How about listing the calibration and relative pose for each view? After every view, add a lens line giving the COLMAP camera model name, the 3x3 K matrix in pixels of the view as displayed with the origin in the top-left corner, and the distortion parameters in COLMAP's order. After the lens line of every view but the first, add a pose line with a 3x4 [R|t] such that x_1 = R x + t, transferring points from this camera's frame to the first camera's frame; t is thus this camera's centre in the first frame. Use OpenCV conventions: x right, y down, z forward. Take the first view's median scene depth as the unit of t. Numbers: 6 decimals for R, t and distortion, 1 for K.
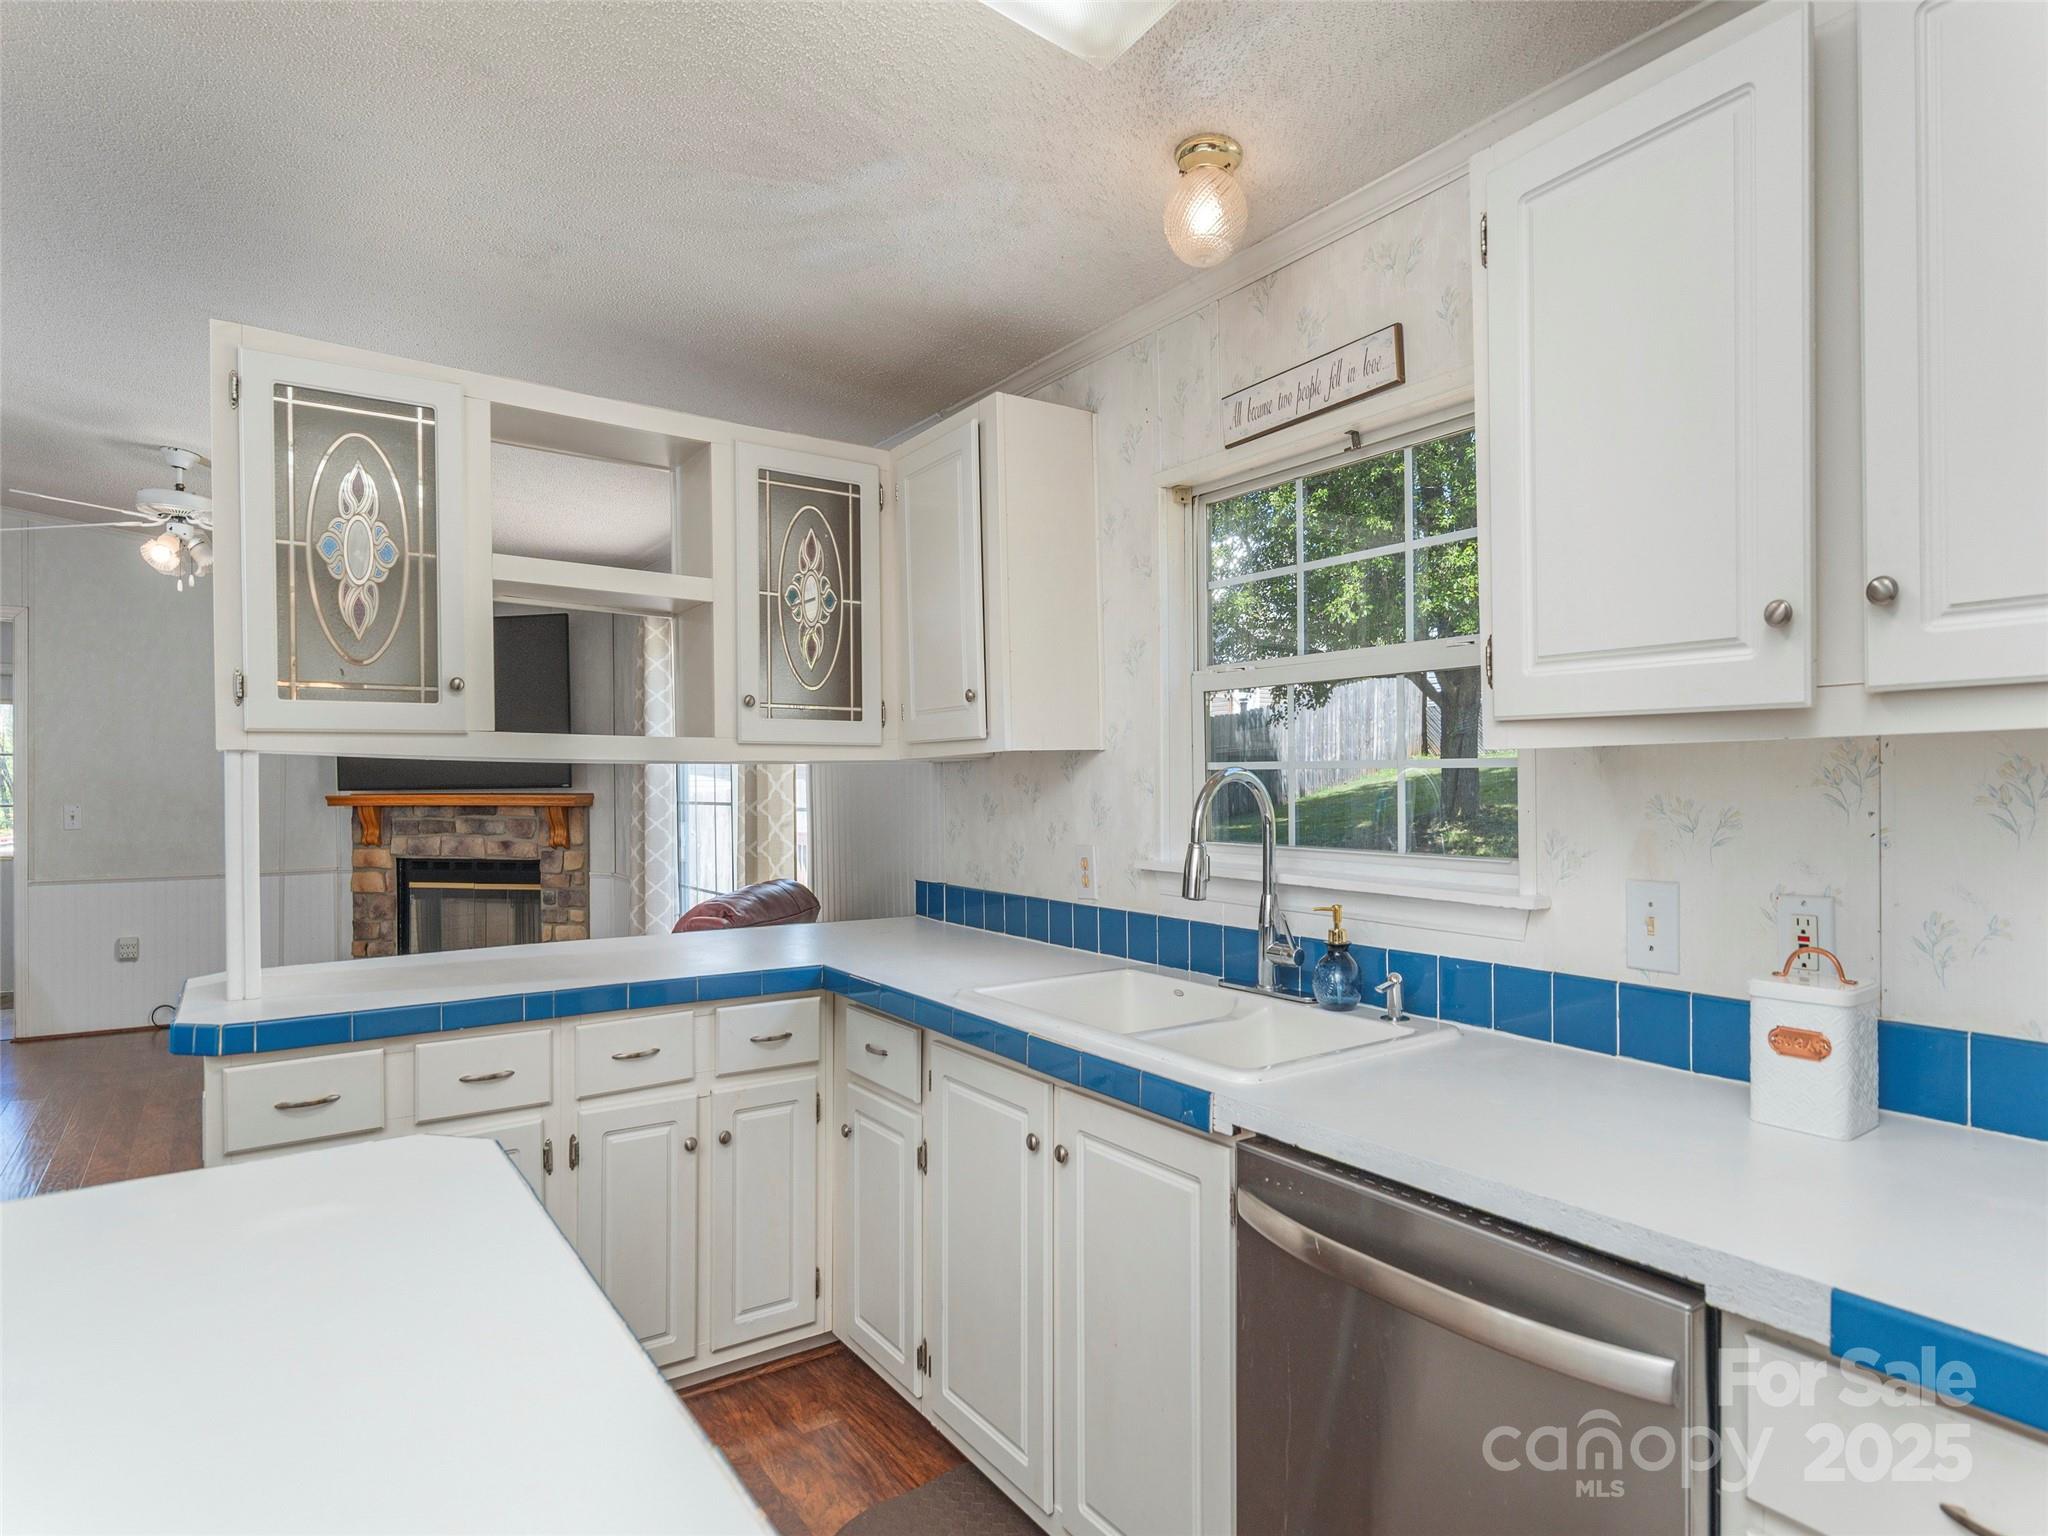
lens RADIAL K [[1088.1, 0, 1022.7], [0, 1088.1, 784.1], [0, 0, 1]] dist [-0.001252, -0.000021]
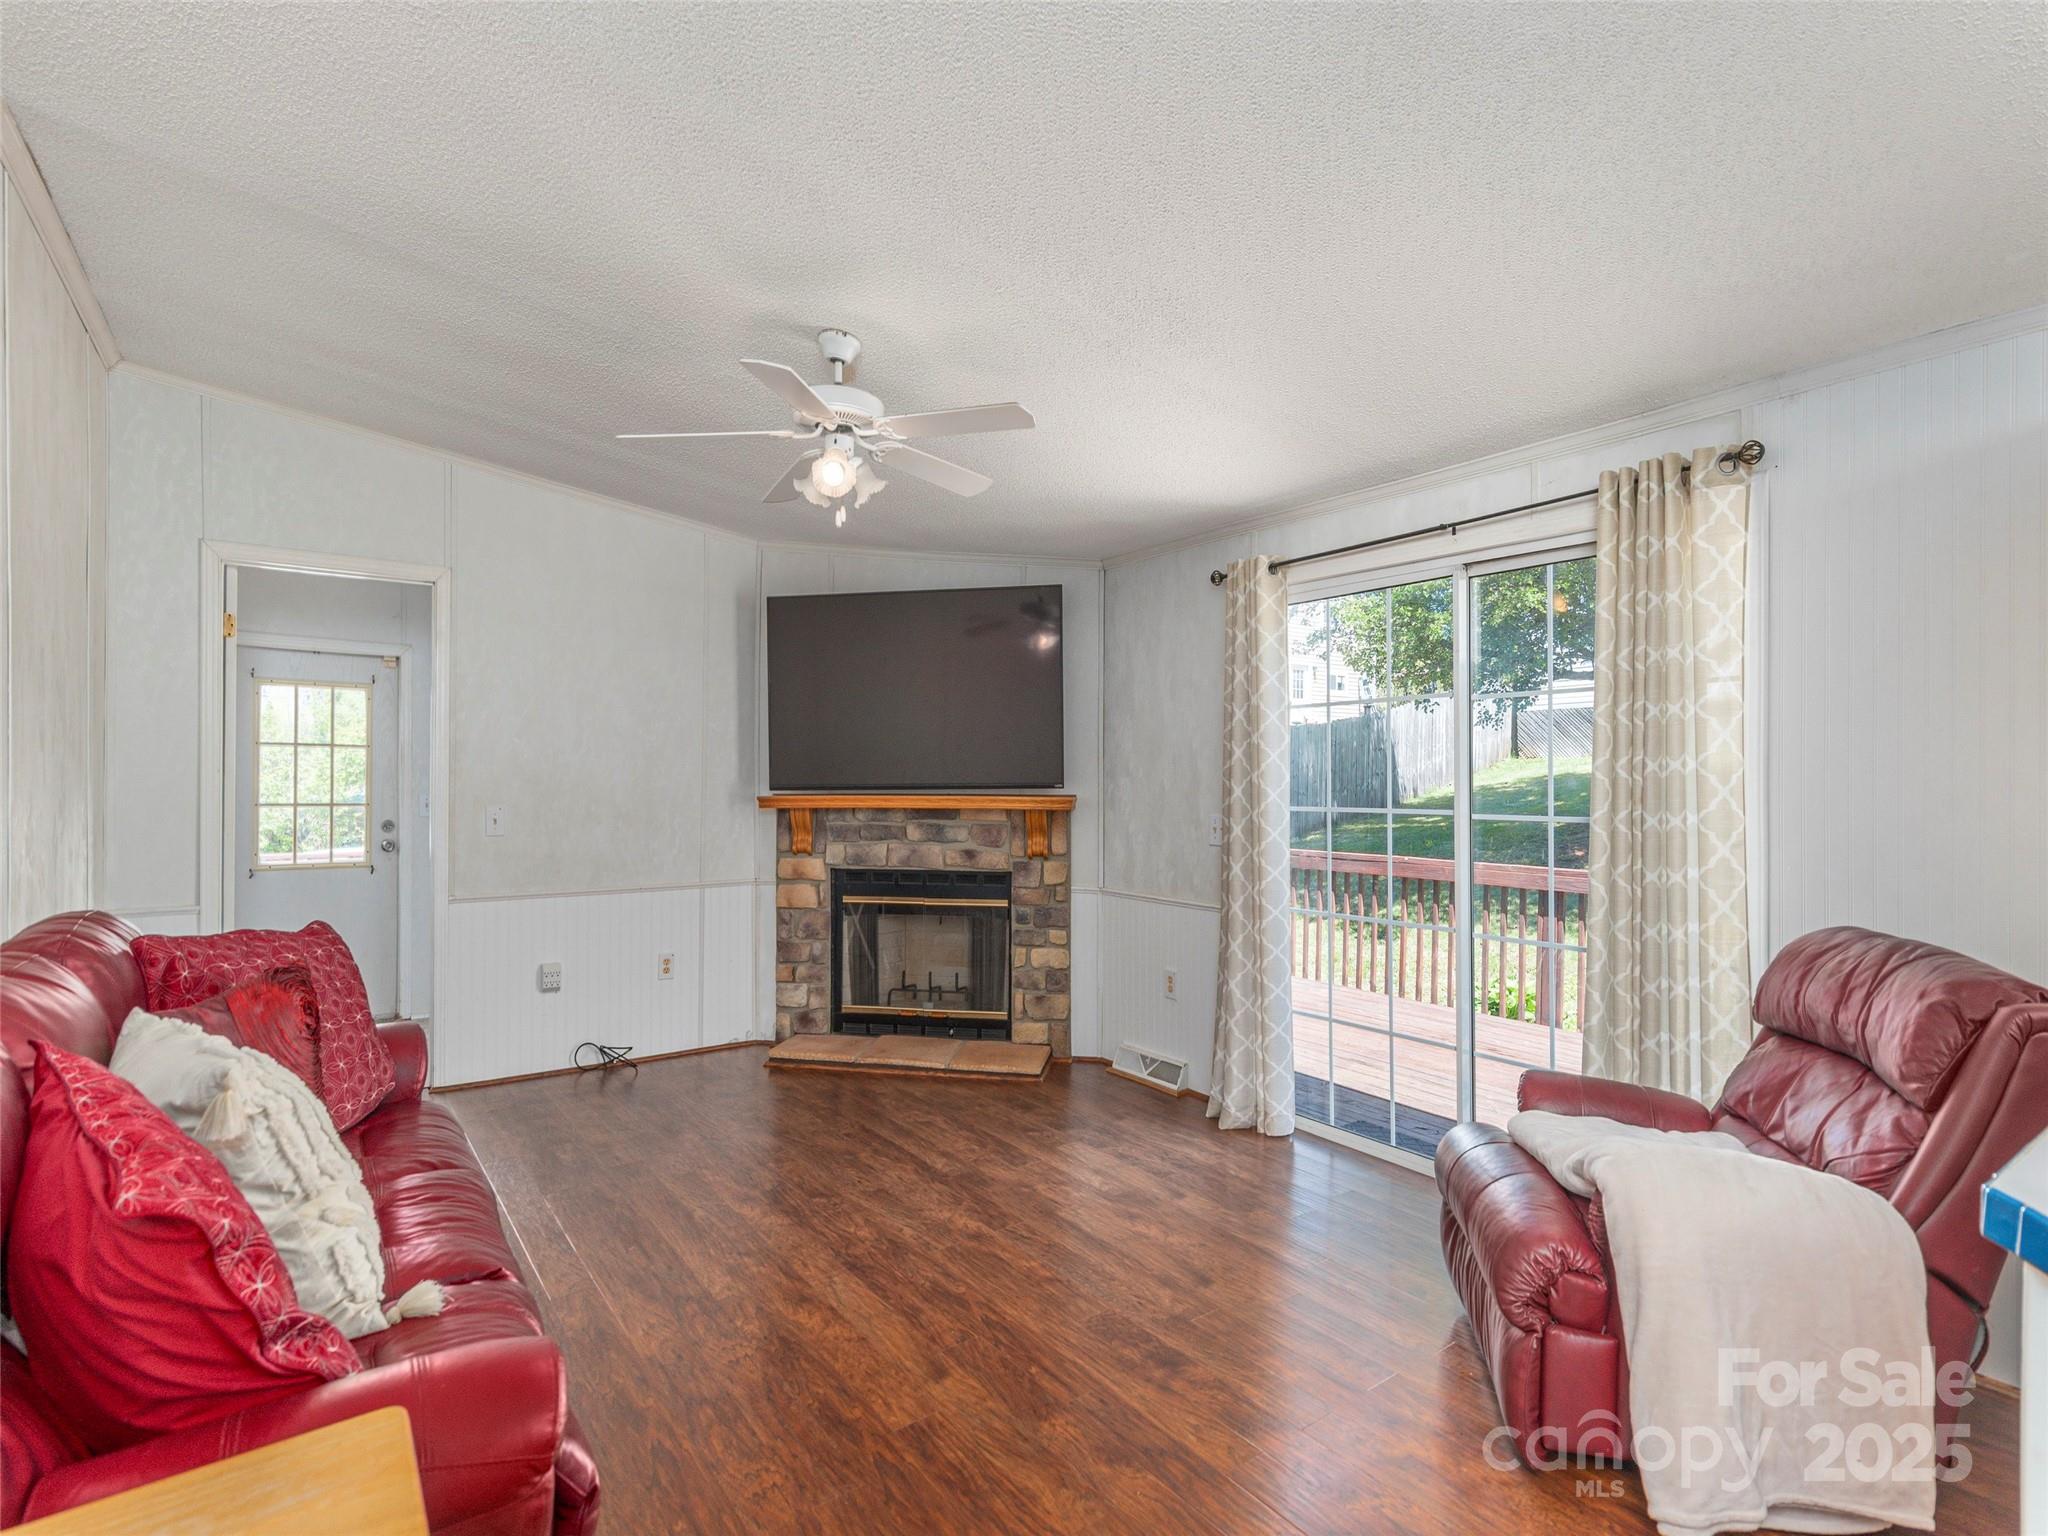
lens RADIAL K [[995.3, 0, 1027.2], [0, 995.3, 784.4], [0, 0, 1]] dist [0.011127, -0.000140]
pose [[0.999992, 0.004045, -0.000778, -0.822355], [-0.004044, 0.999992, 0.000530, 0.000073], [0.000780, -0.000527, 1.000000, 0.406503]]
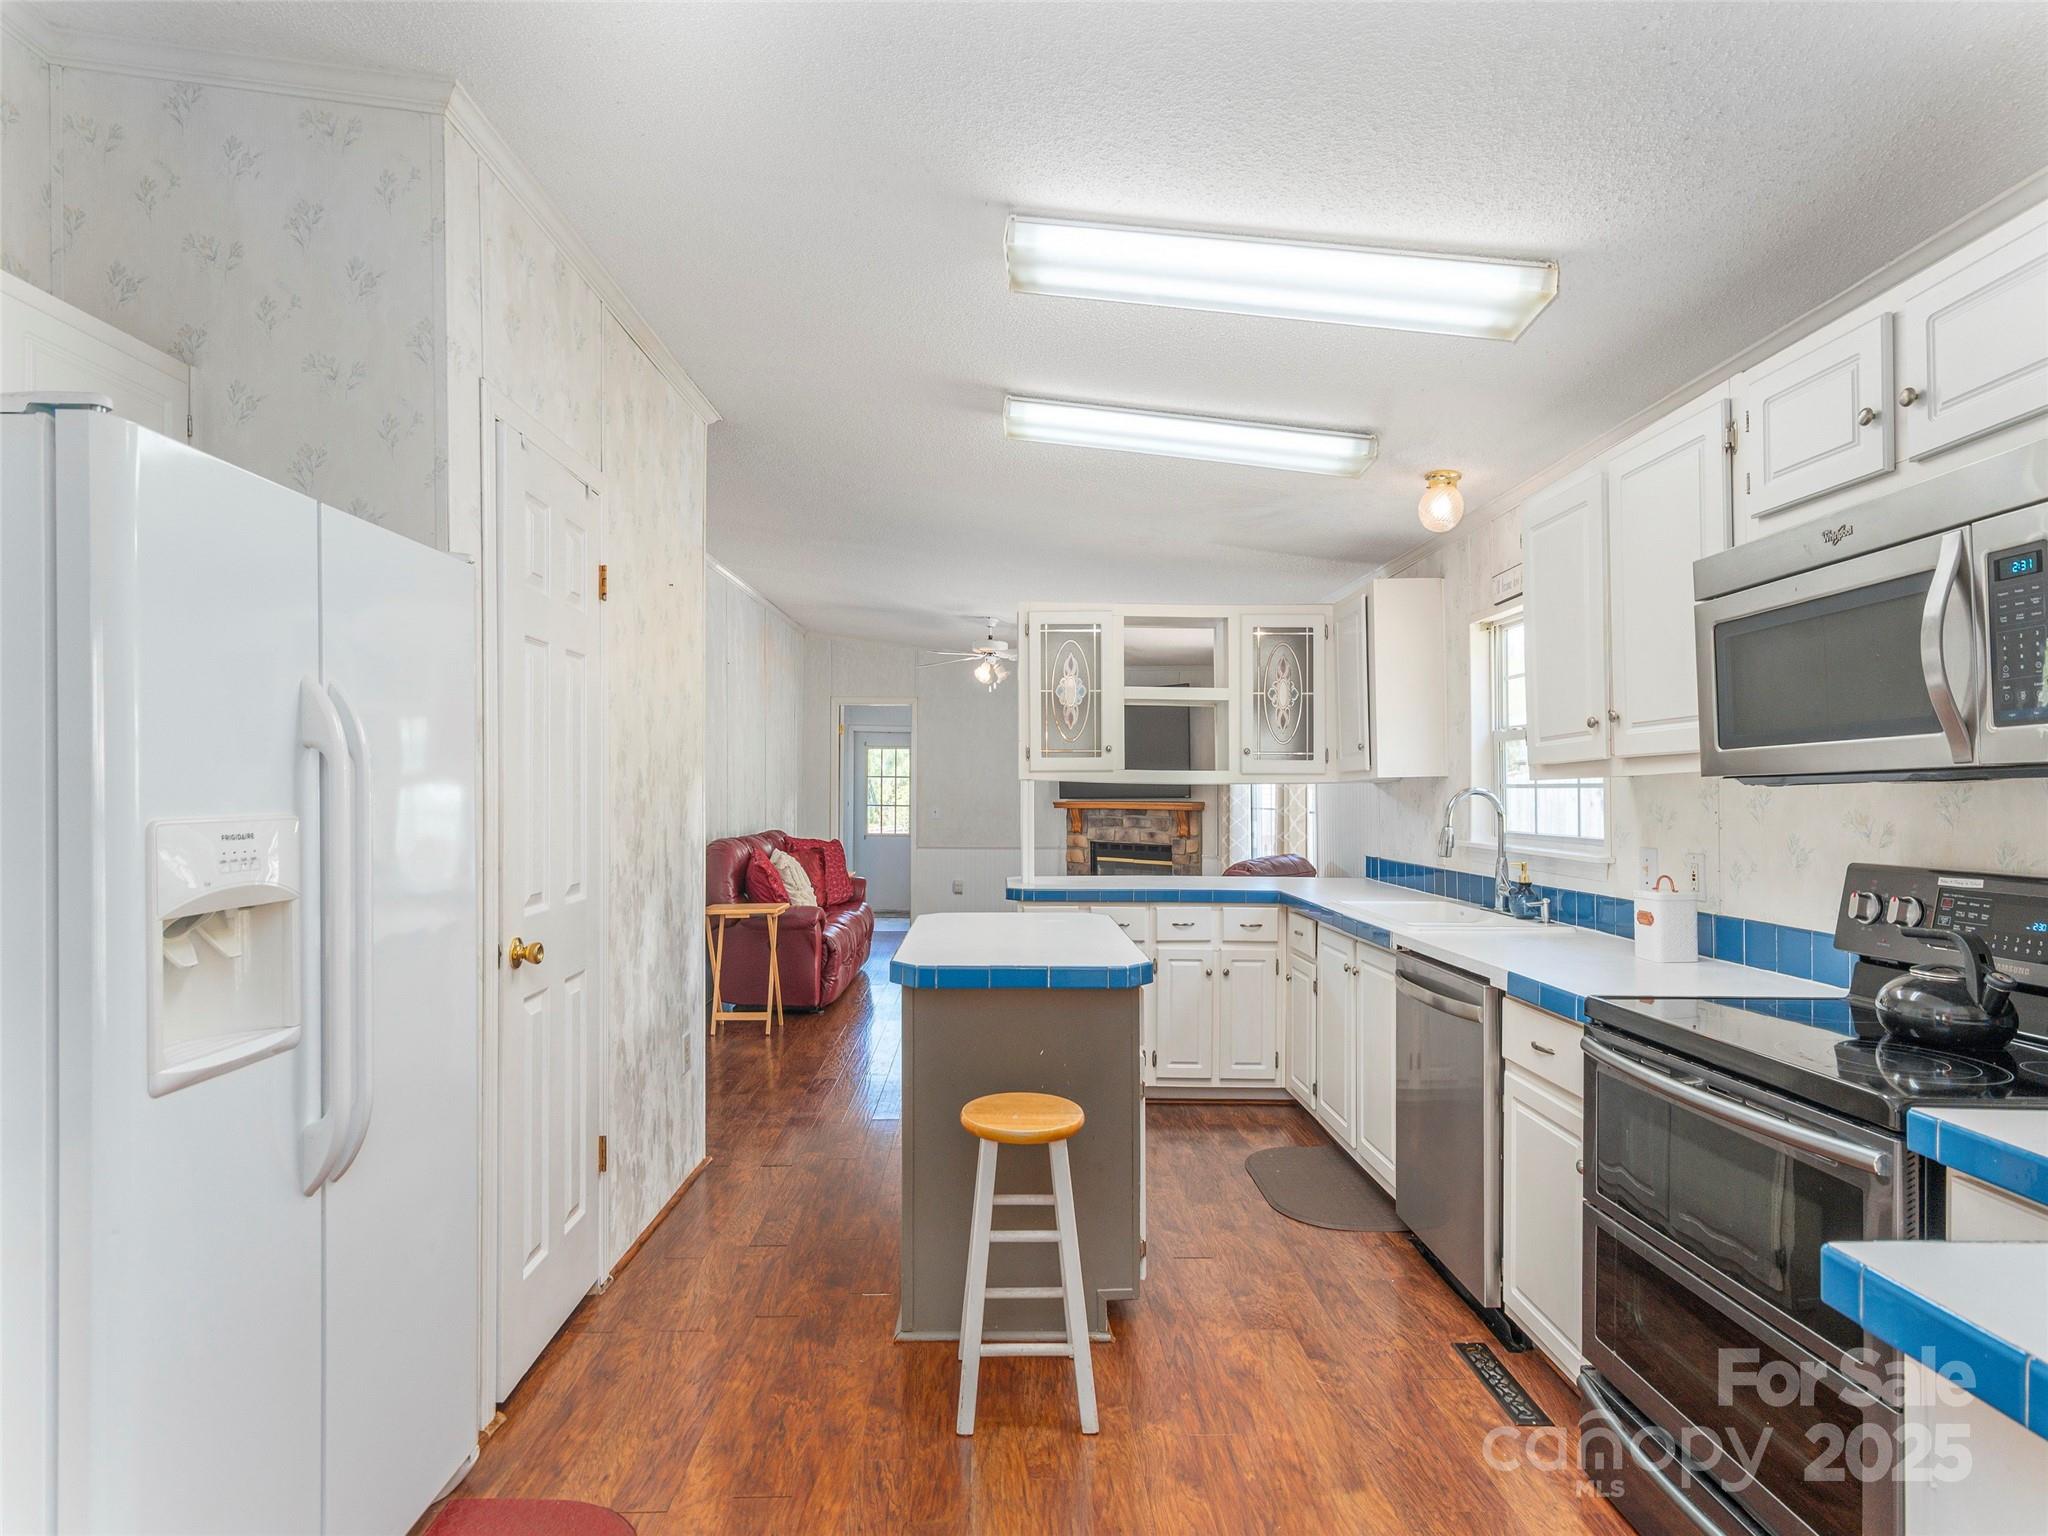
lens RADIAL K [[995.3, 0, 1023.2], [0, 995.3, 775.5], [0, 0, 1]] dist [0.011127, -0.000140]
pose [[0.827795, -0.004853, -0.561010, 0.317042], [-0.007680, 0.999771, -0.019982, 0.002550], [0.560978, 0.020849, 0.827568, -0.518754]]
